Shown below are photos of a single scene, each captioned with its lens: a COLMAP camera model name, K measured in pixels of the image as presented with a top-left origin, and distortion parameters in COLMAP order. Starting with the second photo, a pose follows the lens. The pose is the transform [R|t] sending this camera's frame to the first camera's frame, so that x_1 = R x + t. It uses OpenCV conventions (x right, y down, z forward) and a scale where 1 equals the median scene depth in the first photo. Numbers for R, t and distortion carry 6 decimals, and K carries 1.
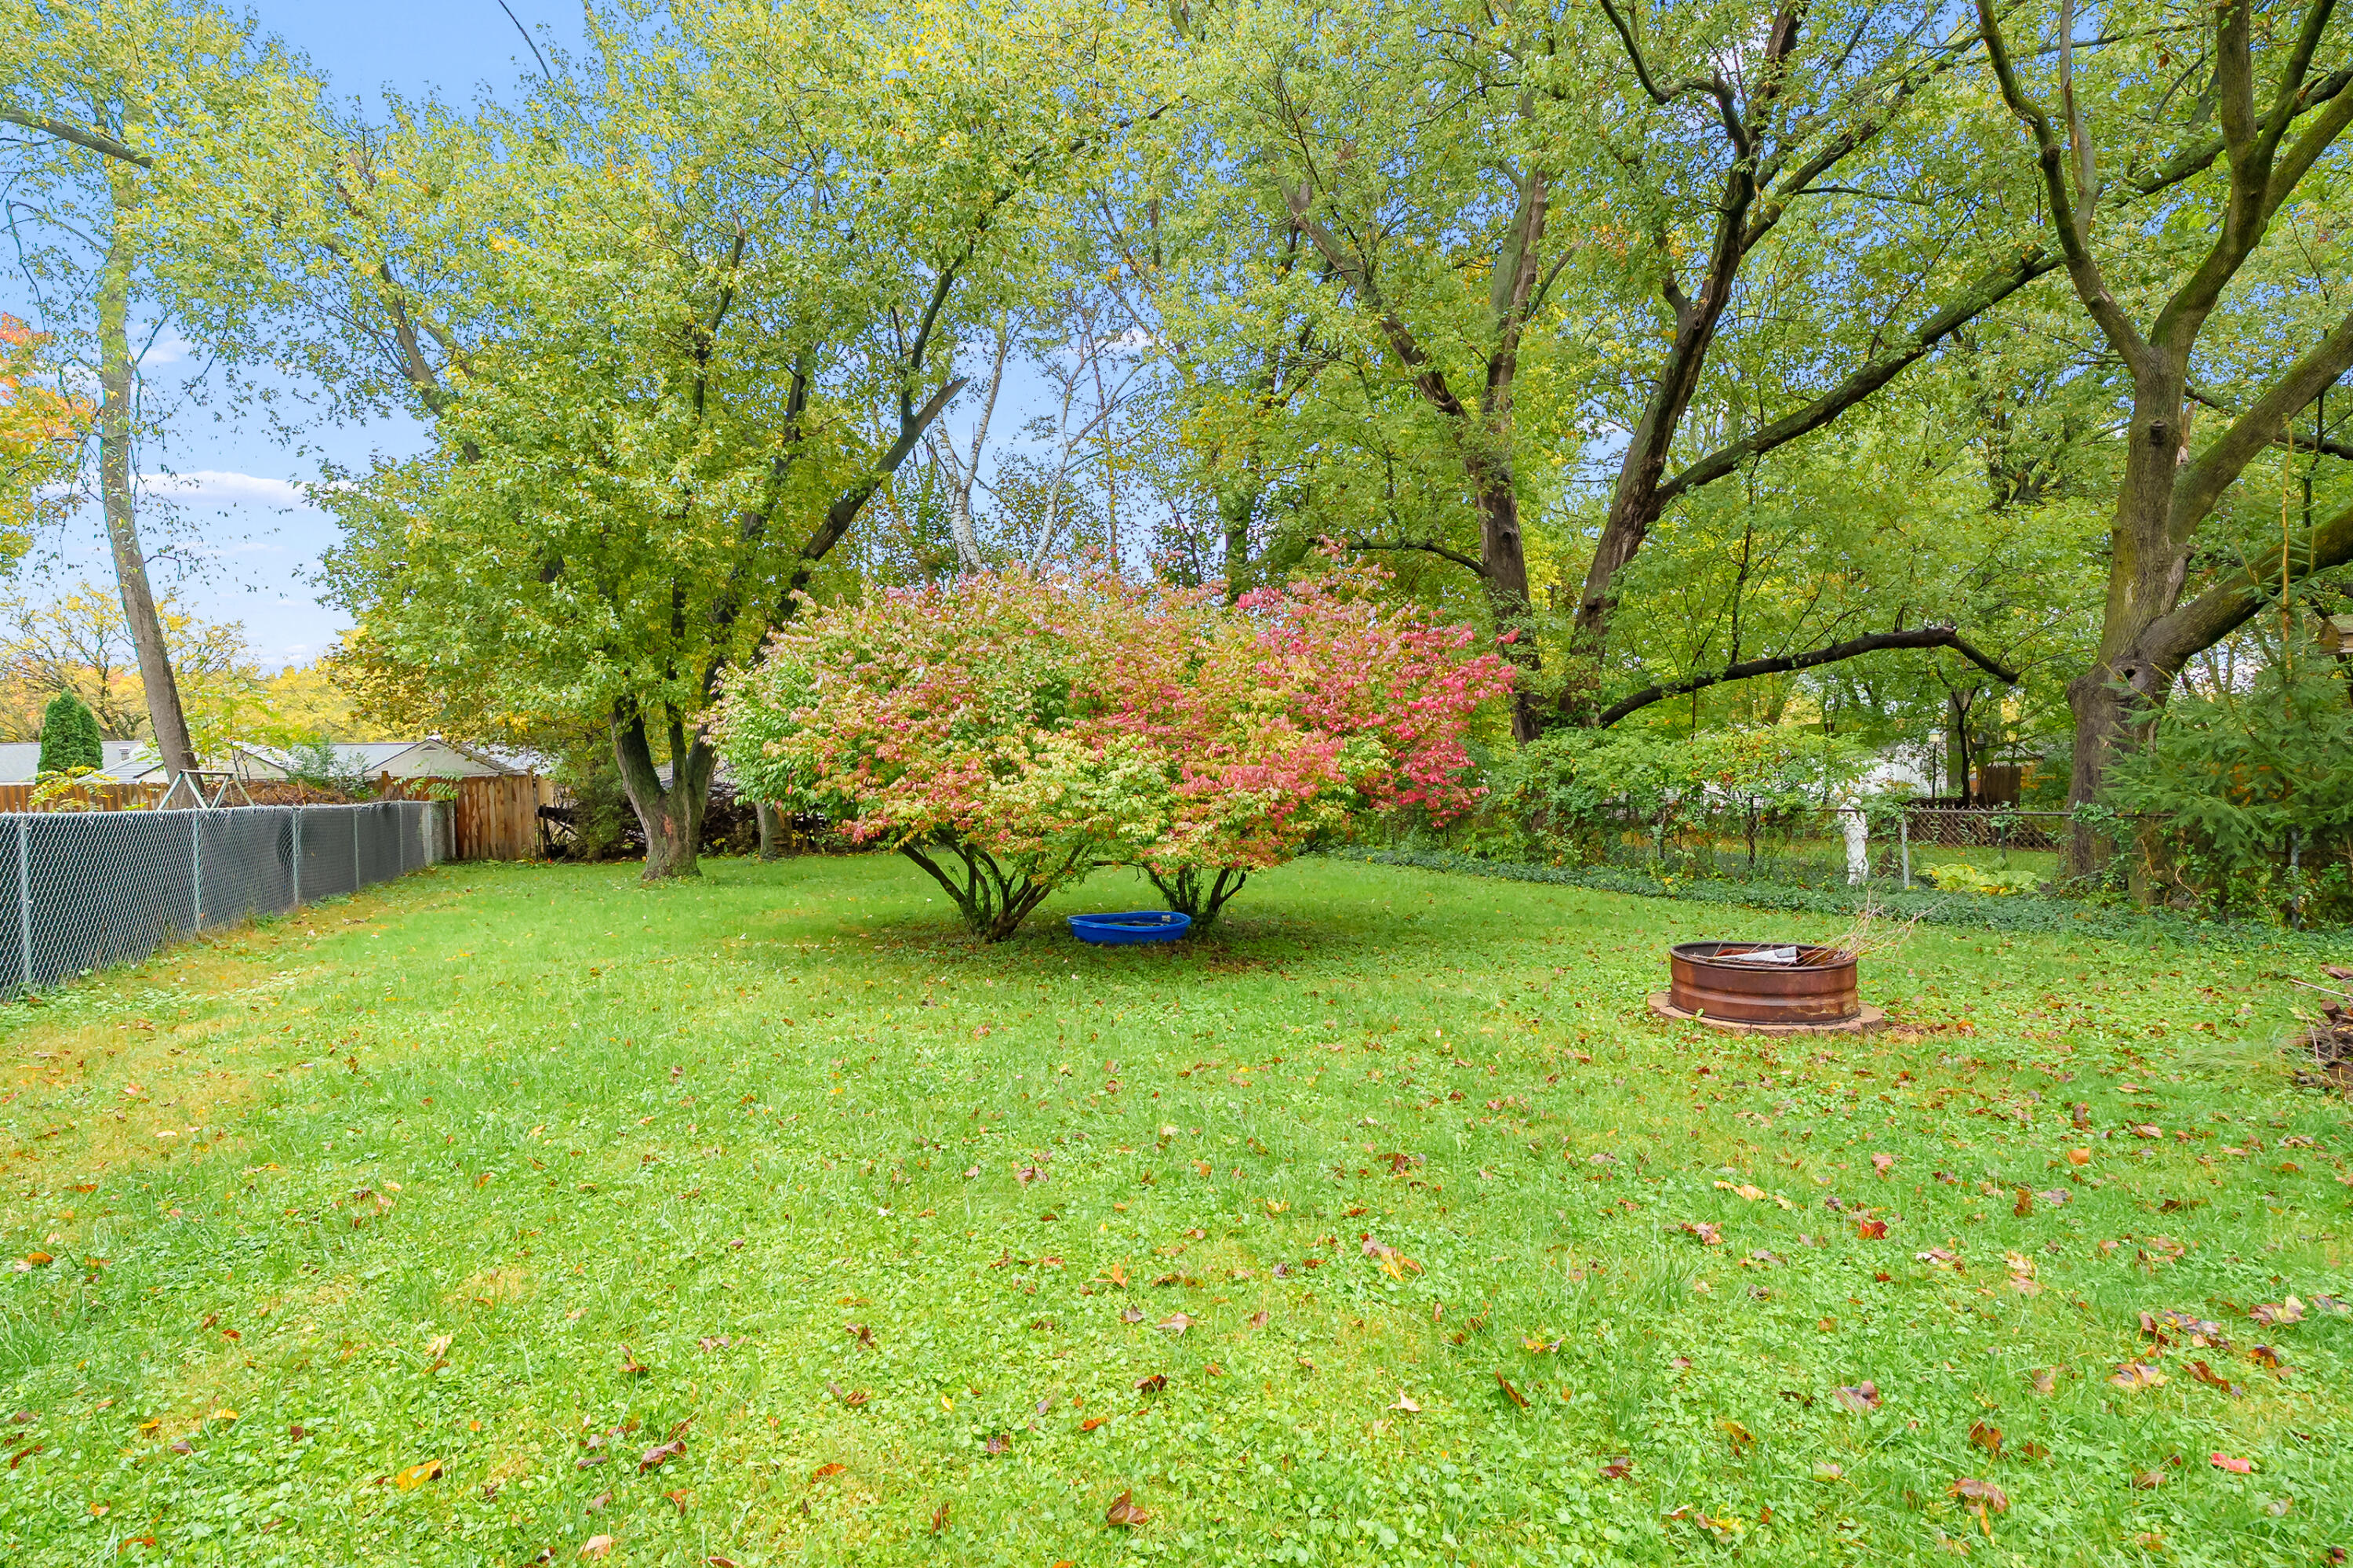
lens RADIAL K [[1068.8, 0, 1175.2], [0, 1068.8, 787.5], [0, 0, 1]] dist [-0.006068, 0.000703]
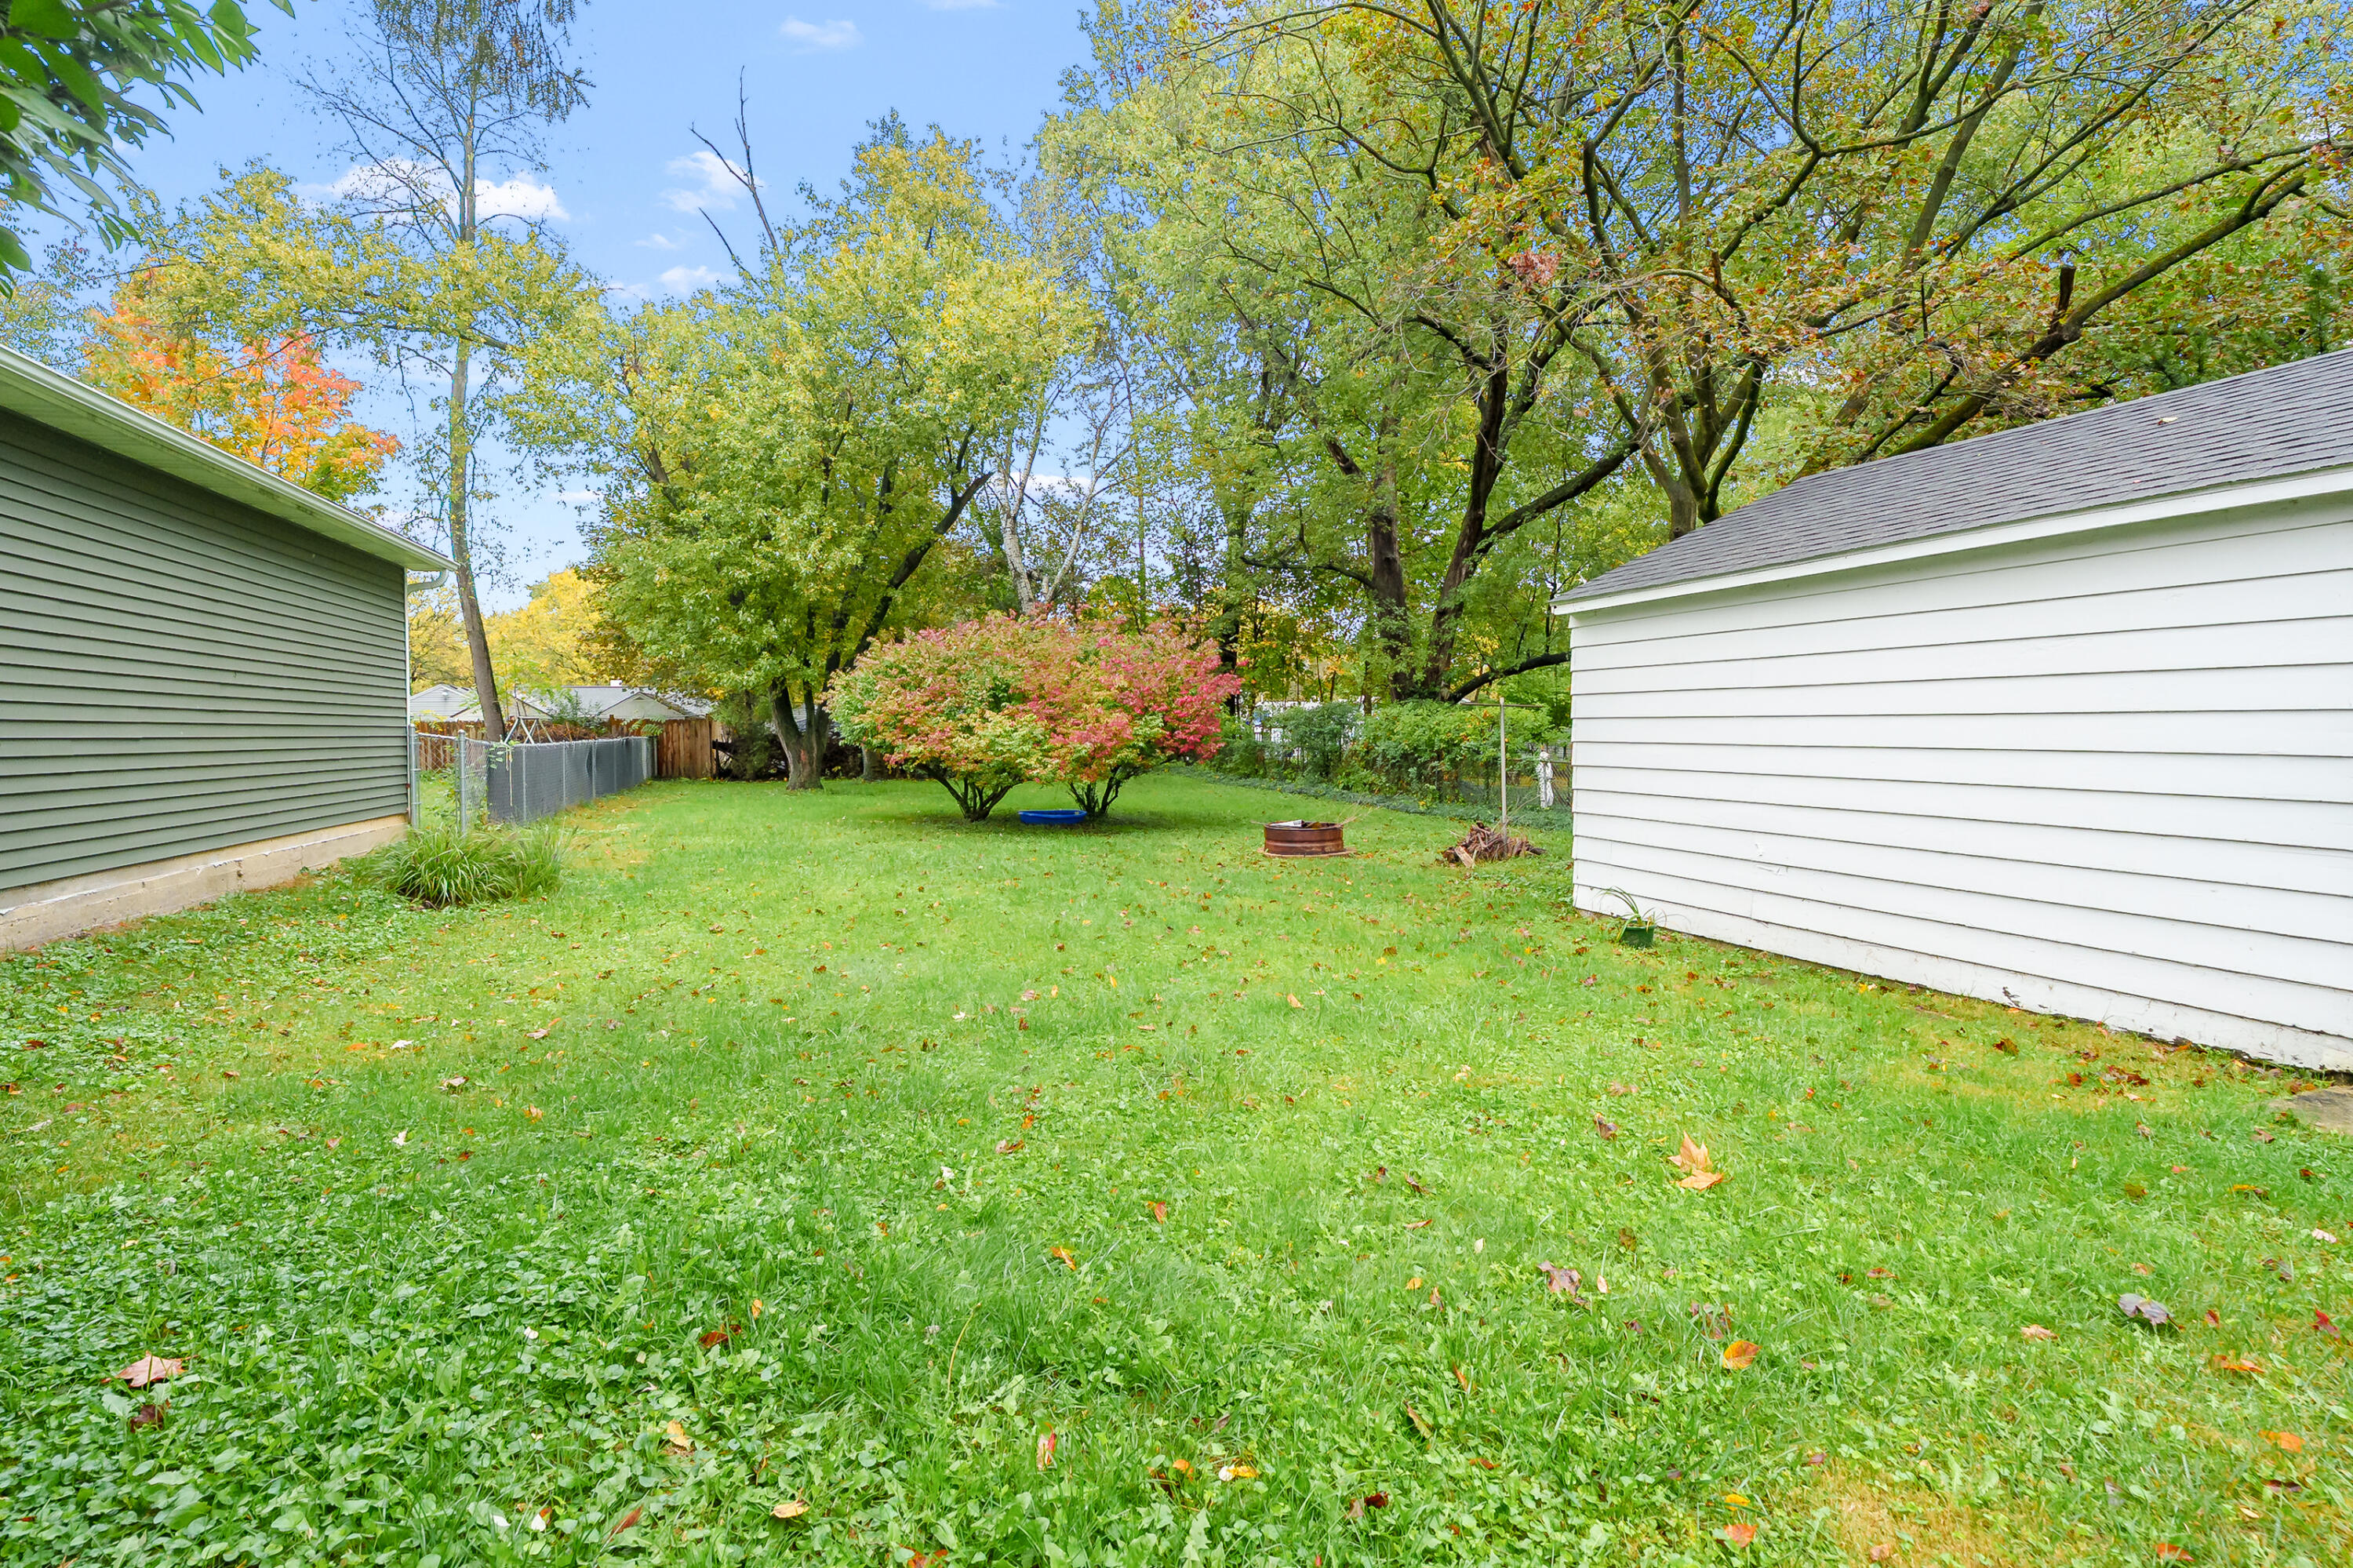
lens RADIAL K [[1068.8, 0, 1193.9], [0, 1068.8, 738.6], [0, 0, 1]] dist [-0.006068, 0.000703]
pose [[0.995946, 0.017972, -0.088134, 0.272049], [-0.017169, 0.999804, 0.009853, -0.017978], [0.088294, -0.008300, 0.996060, -0.593062]]
